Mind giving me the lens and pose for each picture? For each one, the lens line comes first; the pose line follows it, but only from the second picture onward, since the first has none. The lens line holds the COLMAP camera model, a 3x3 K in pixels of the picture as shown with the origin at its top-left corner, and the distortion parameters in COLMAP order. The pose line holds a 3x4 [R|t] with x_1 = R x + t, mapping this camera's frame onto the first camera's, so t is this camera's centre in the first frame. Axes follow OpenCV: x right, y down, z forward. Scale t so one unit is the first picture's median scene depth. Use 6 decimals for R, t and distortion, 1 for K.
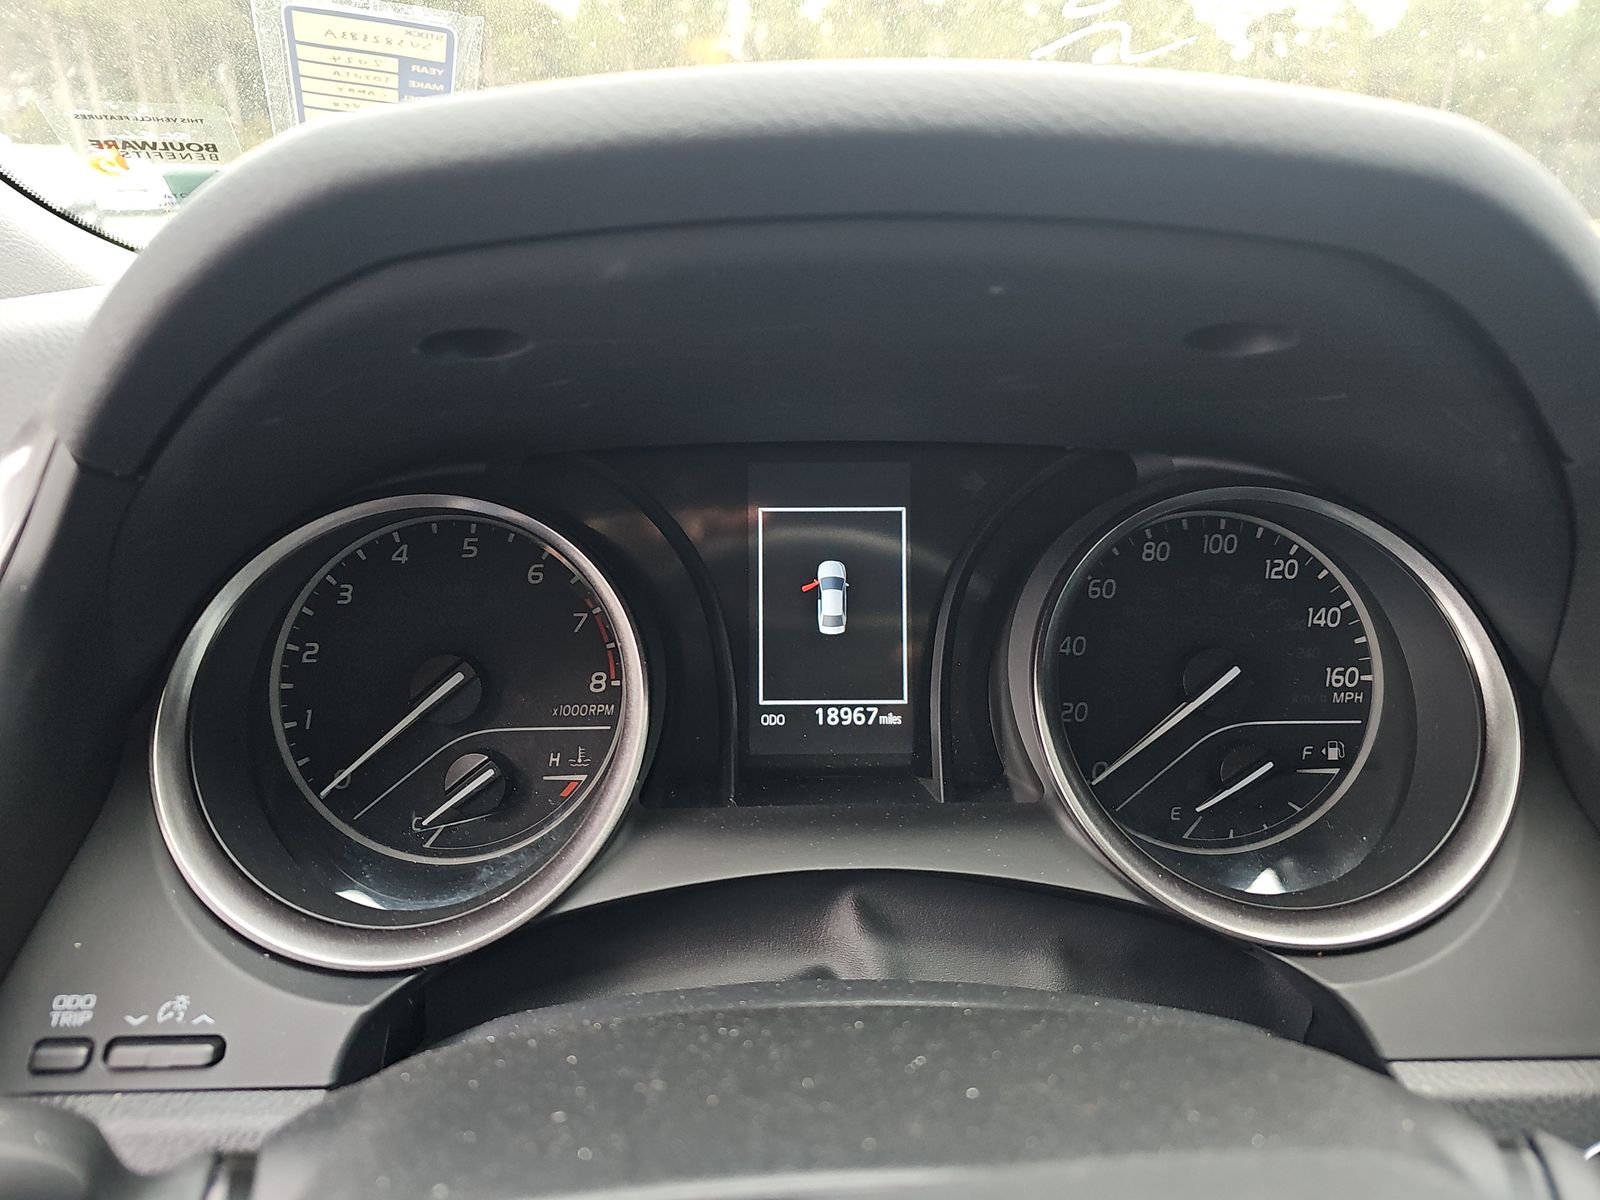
lens RADIAL K [[1034.4, 0, 806.4], [0, 1034.4, 602.3], [0, 0, 1]] dist [0.013309, -0.001374]
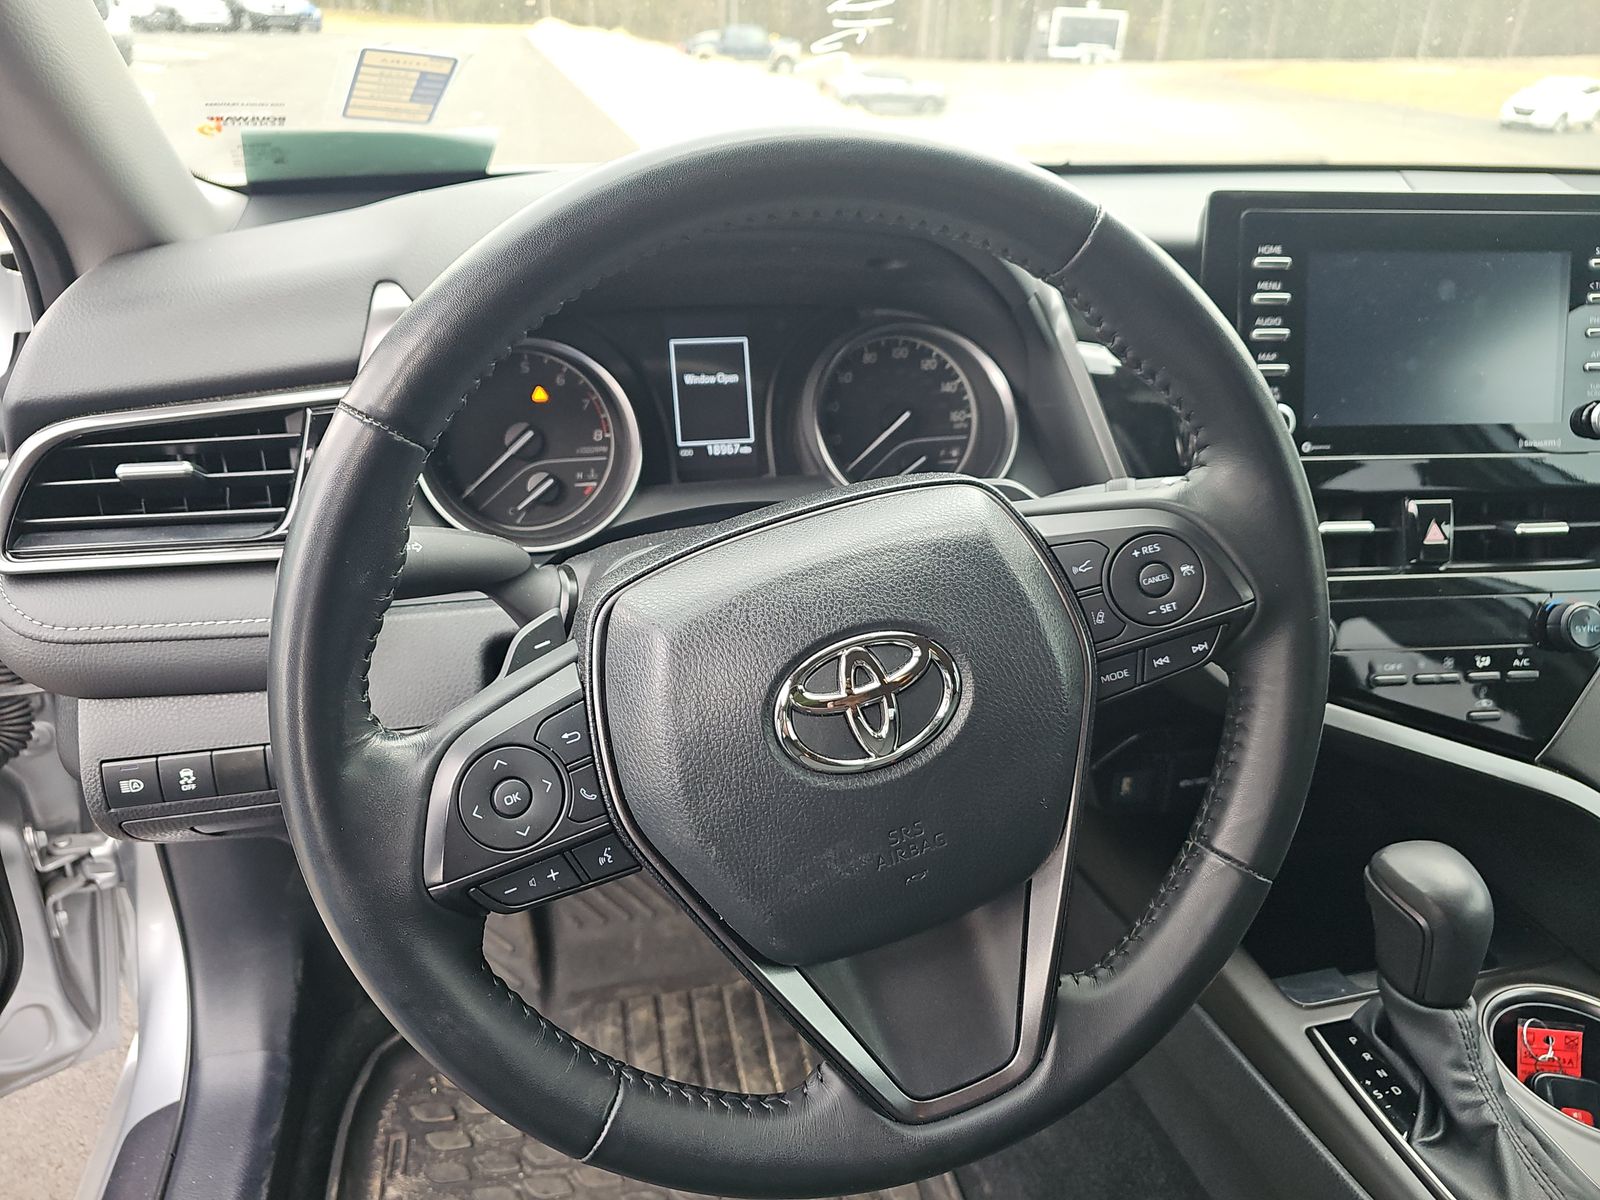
lens RADIAL K [[1034.4, 0, 798.9], [0, 1034.4, 601.3], [0, 0, 1]] dist [0.013309, -0.001374]
pose [[0.978987, -0.080324, 0.187435, -0.218944], [0.052823, 0.987671, 0.147364, 0.116694], [-0.196961, -0.134366, 0.971160, -1.012411]]
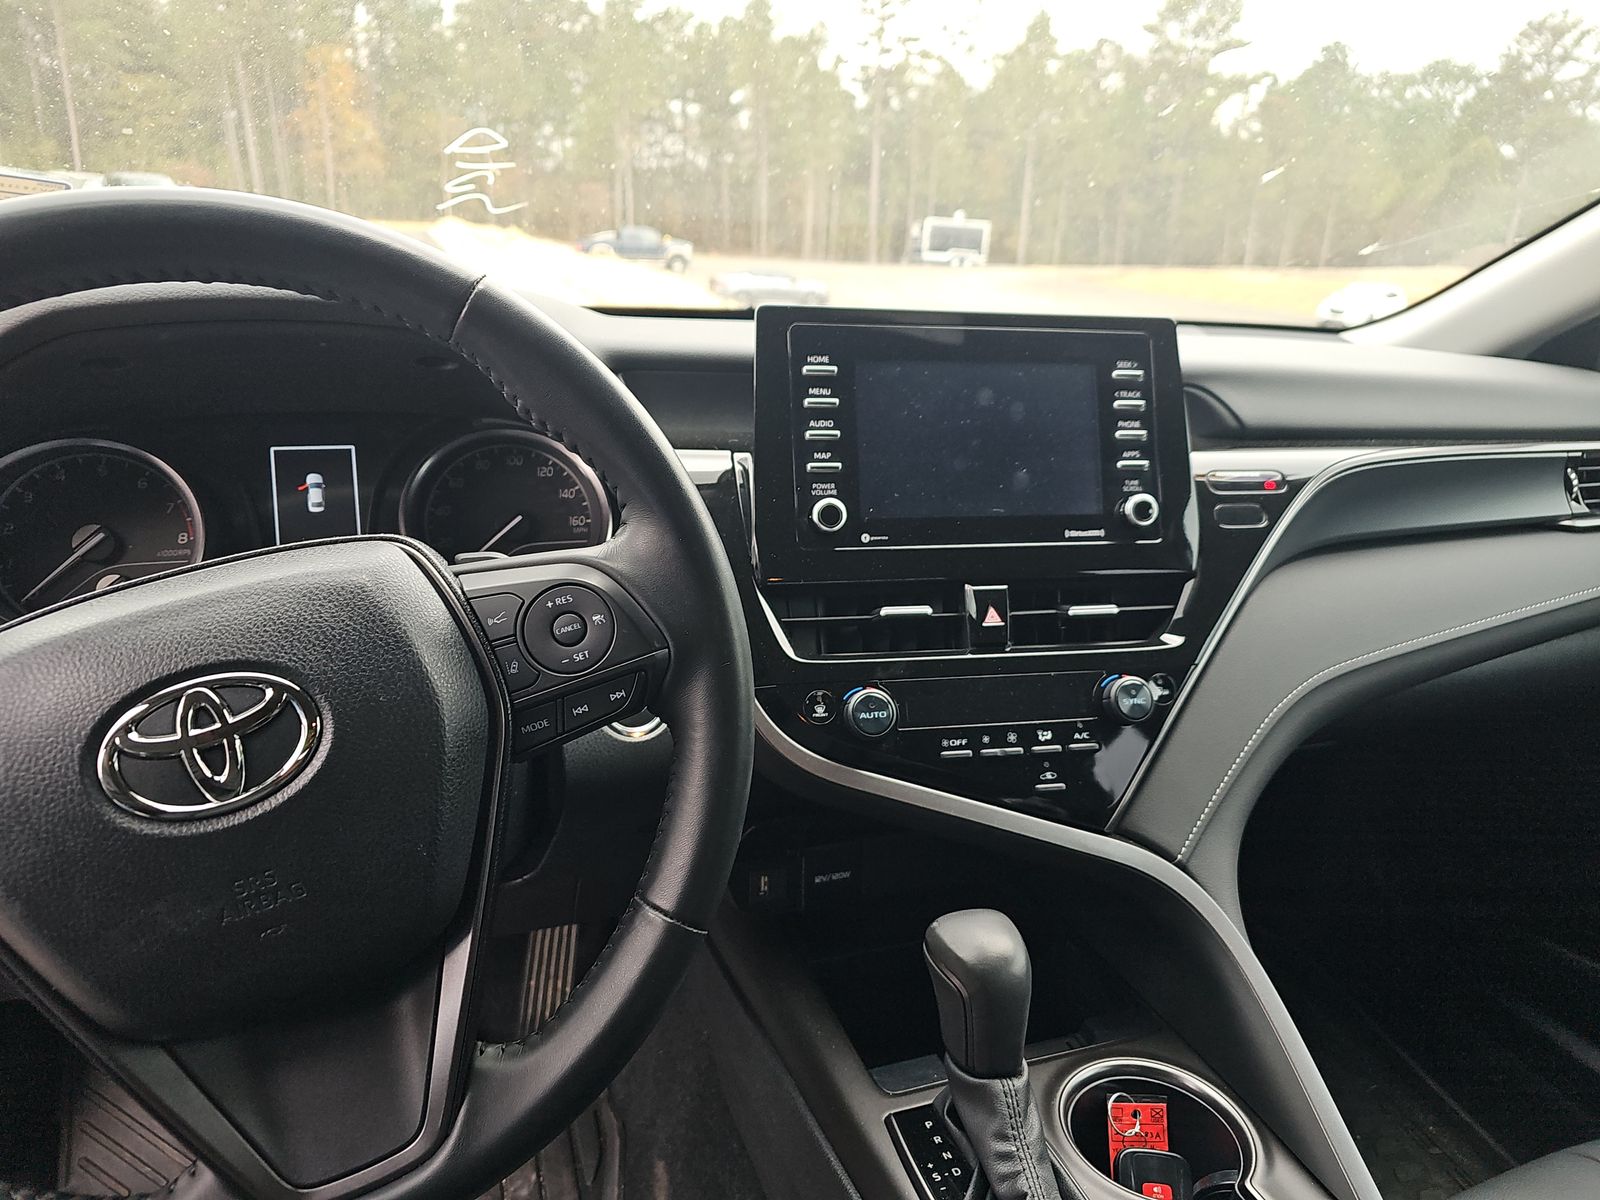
lens RADIAL K [[1034.4, 0, 817.0], [0, 1034.4, 608.4], [0, 0, 1]] dist [0.013309, -0.001374]
pose [[0.951927, -0.067851, 0.298717, 0.335806], [0.071663, 0.997427, -0.001814, 0.292917], [-0.297825, 0.023134, 0.954340, -1.199004]]
